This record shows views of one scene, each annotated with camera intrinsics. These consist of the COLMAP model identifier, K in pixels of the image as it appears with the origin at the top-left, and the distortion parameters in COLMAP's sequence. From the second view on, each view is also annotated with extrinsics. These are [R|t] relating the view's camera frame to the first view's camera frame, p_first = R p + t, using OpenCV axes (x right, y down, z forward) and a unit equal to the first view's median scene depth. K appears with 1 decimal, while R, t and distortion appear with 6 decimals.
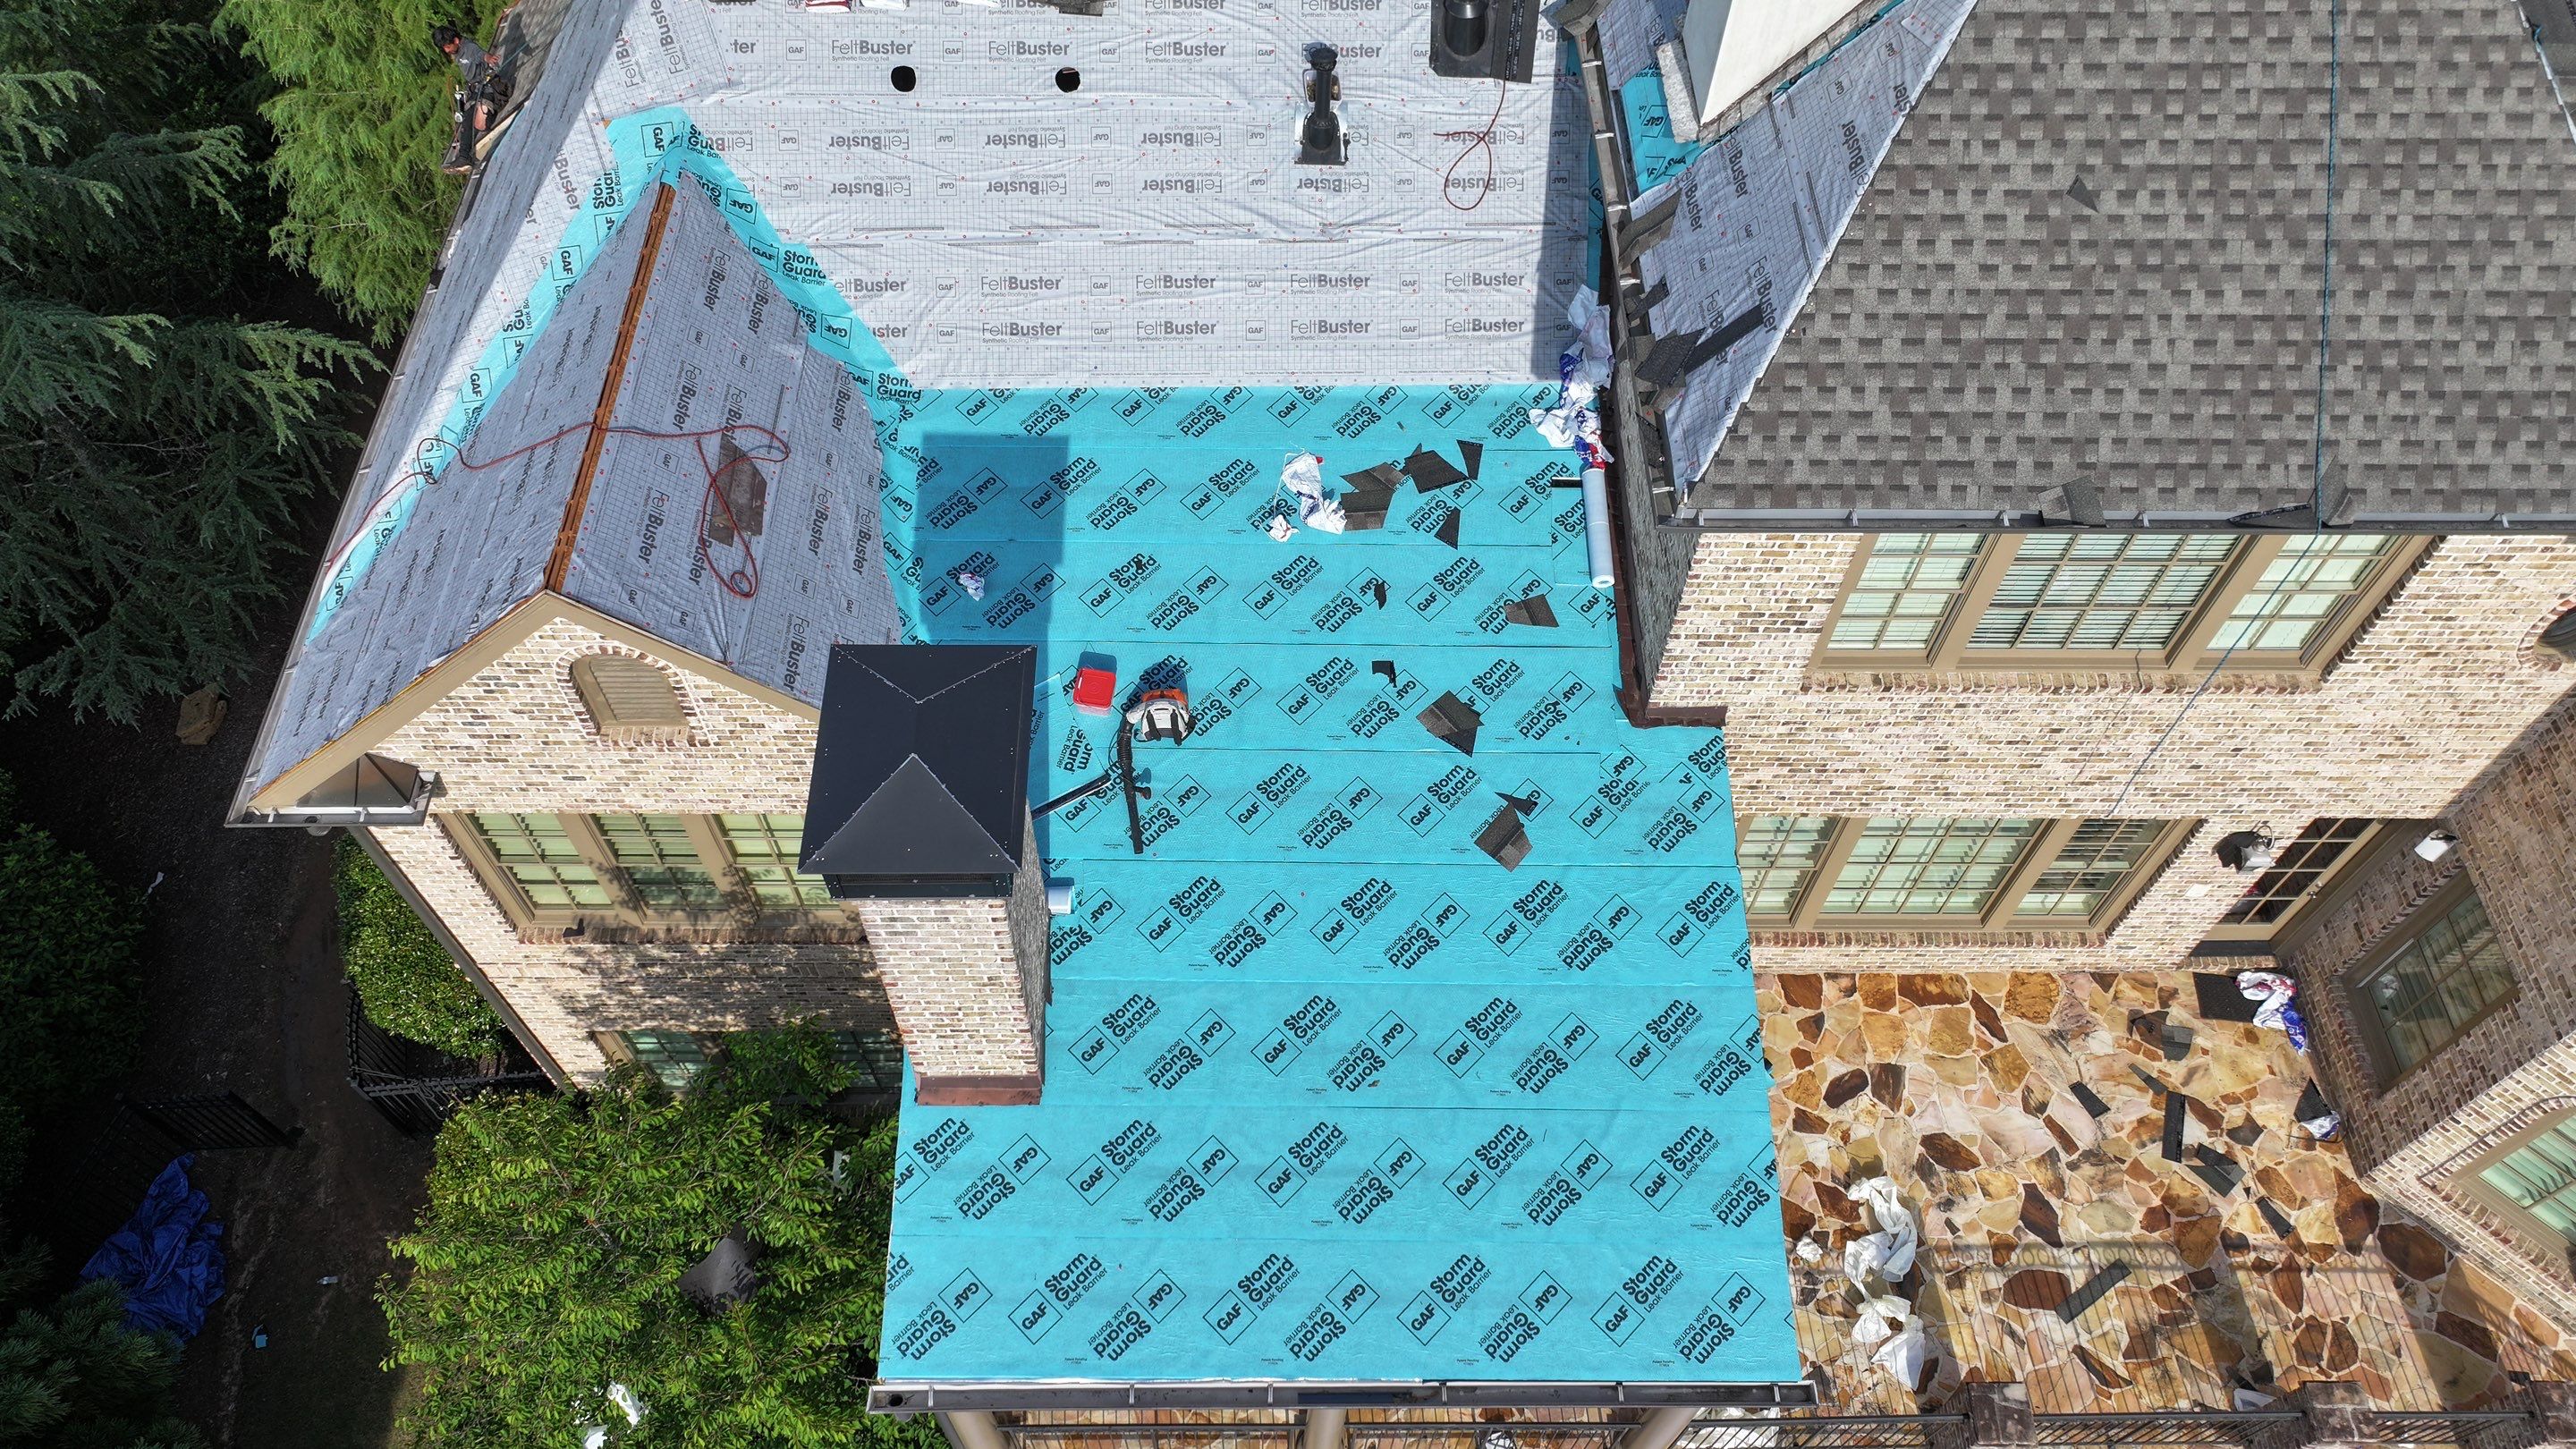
lens RADIAL K [[1800.9, 0, 1288.0], [0, 1800.9, 724.5], [0, 0, 1]] dist [0.001564, 0.012224]
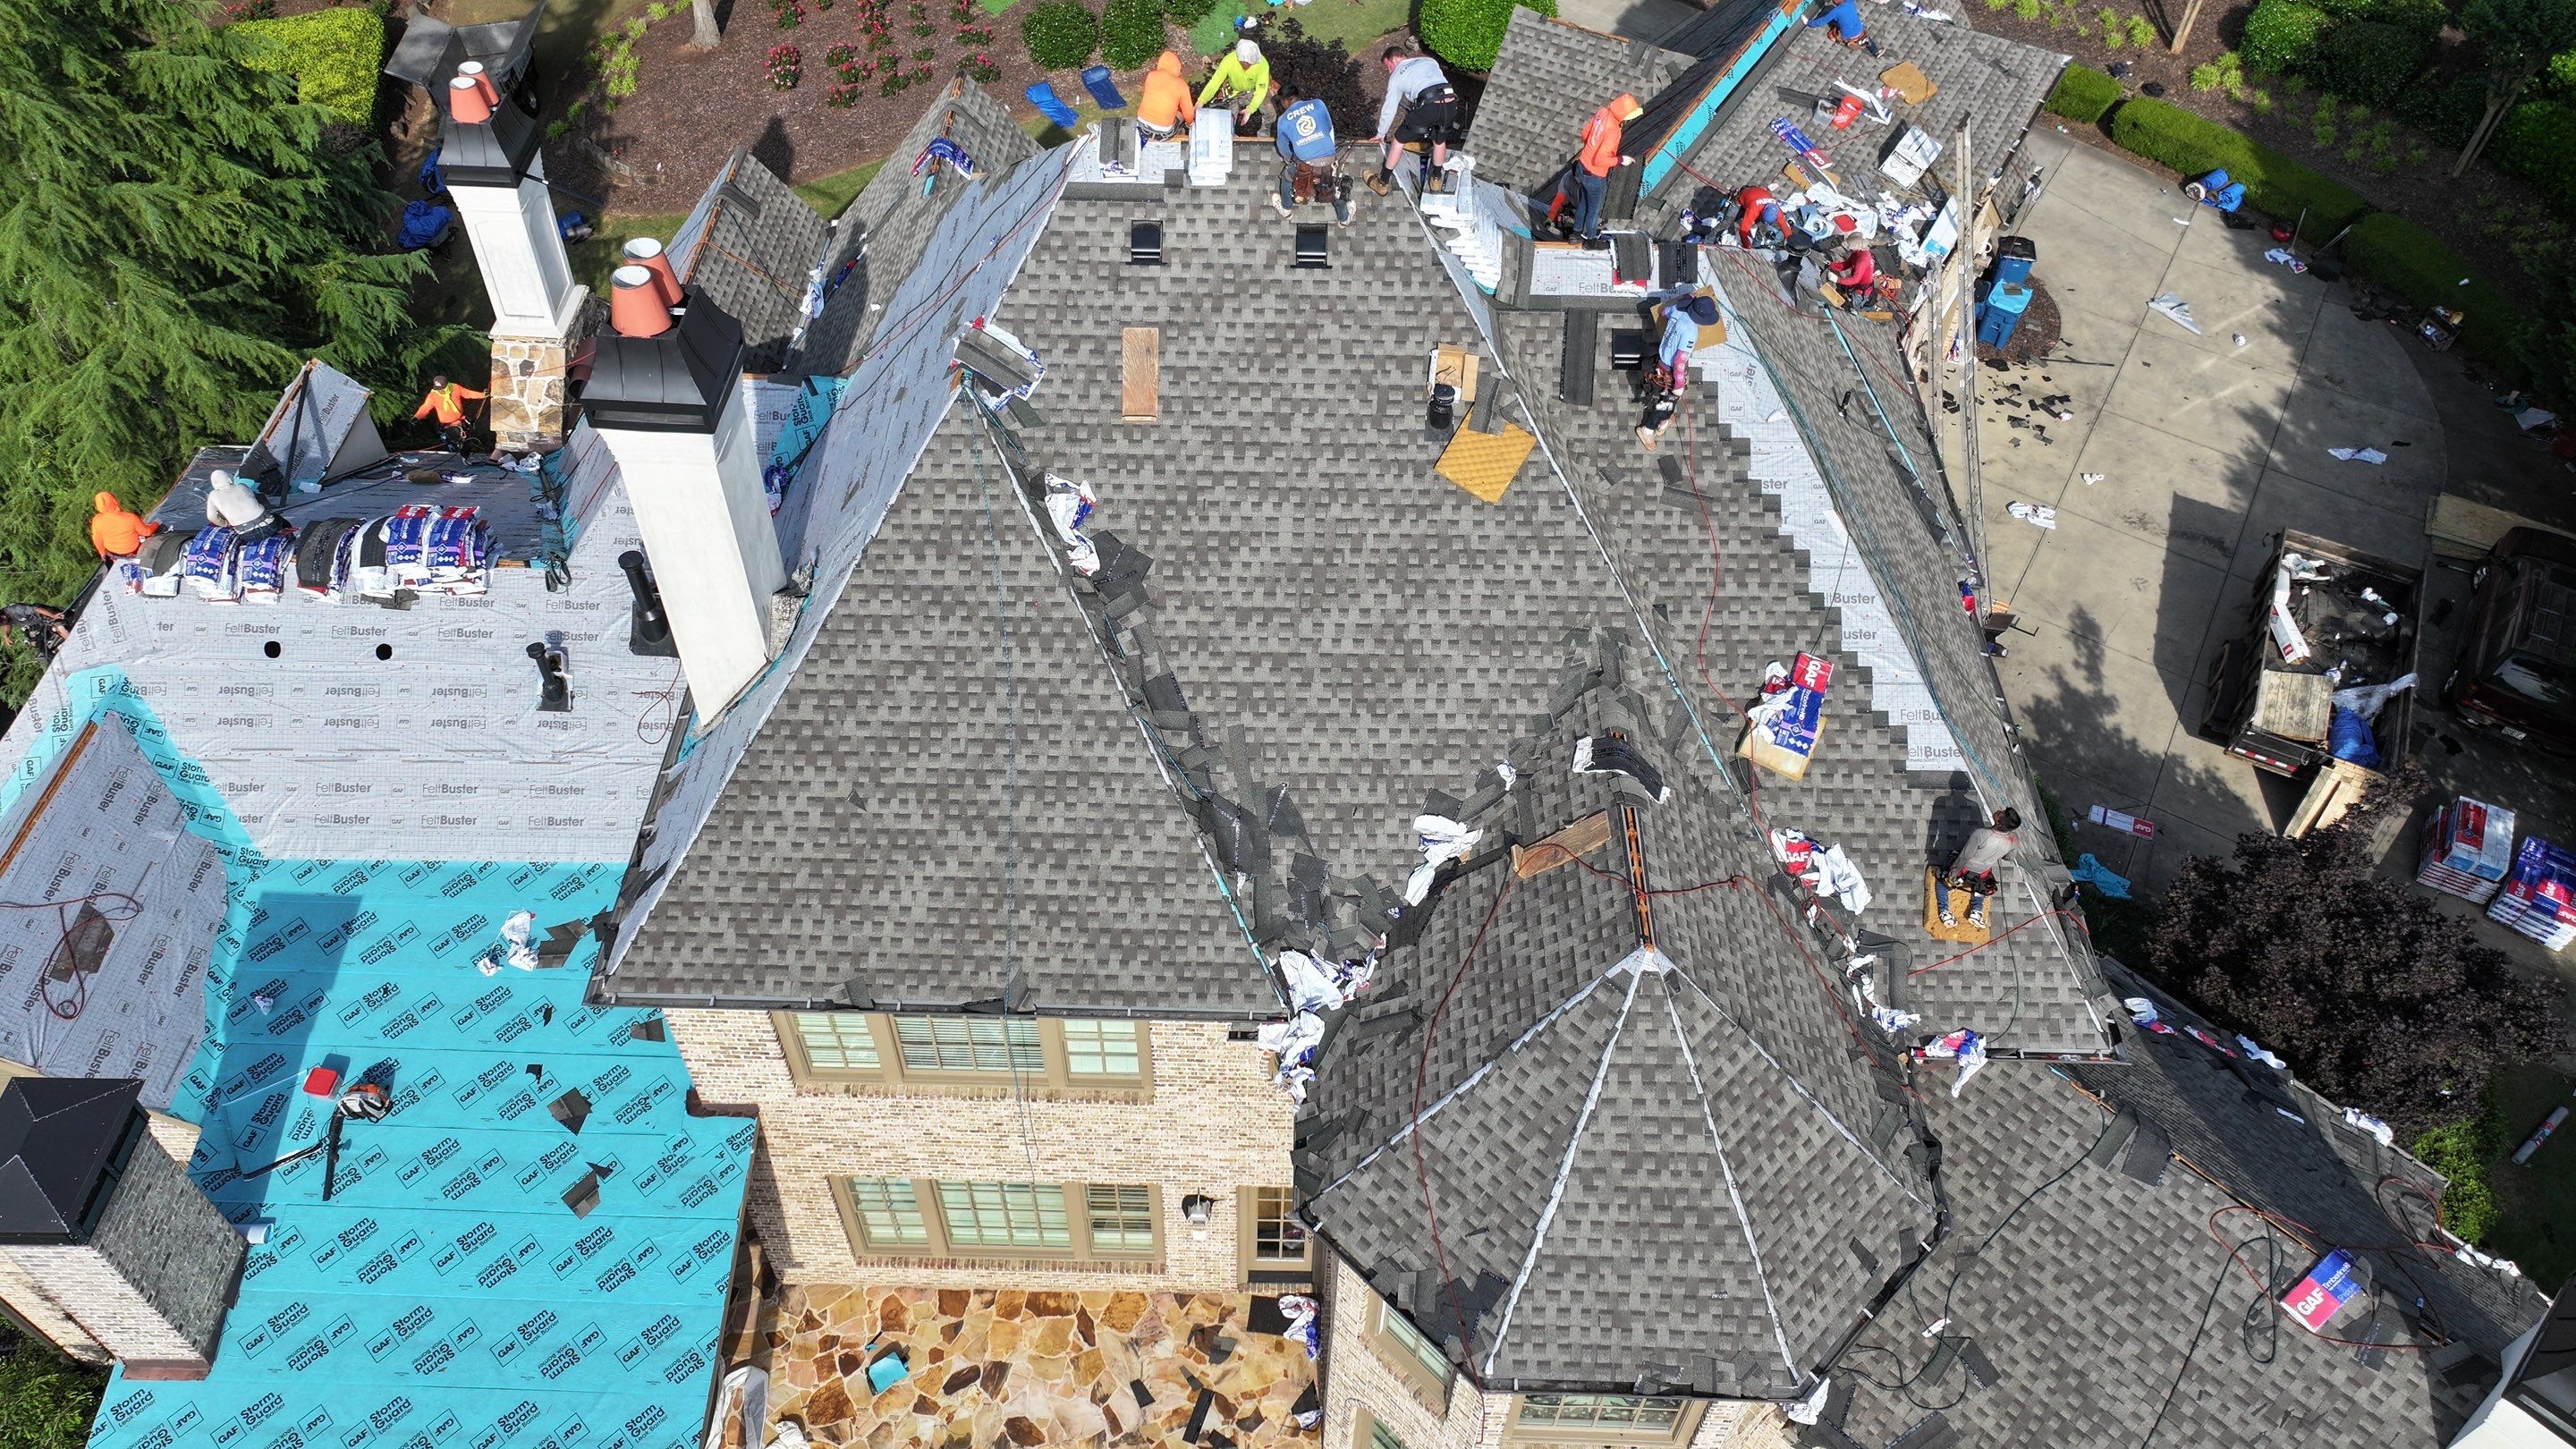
lens RADIAL K [[1800.9, 0, 1288.0], [0, 1800.9, 724.5], [0, 0, 1]] dist [0.001564, 0.012224]
pose [[0.999697, 0.020503, -0.013603, 0.757478], [-0.022210, 0.989865, -0.140261, -0.130865], [0.010589, 0.140521, 0.990021, -0.522998]]
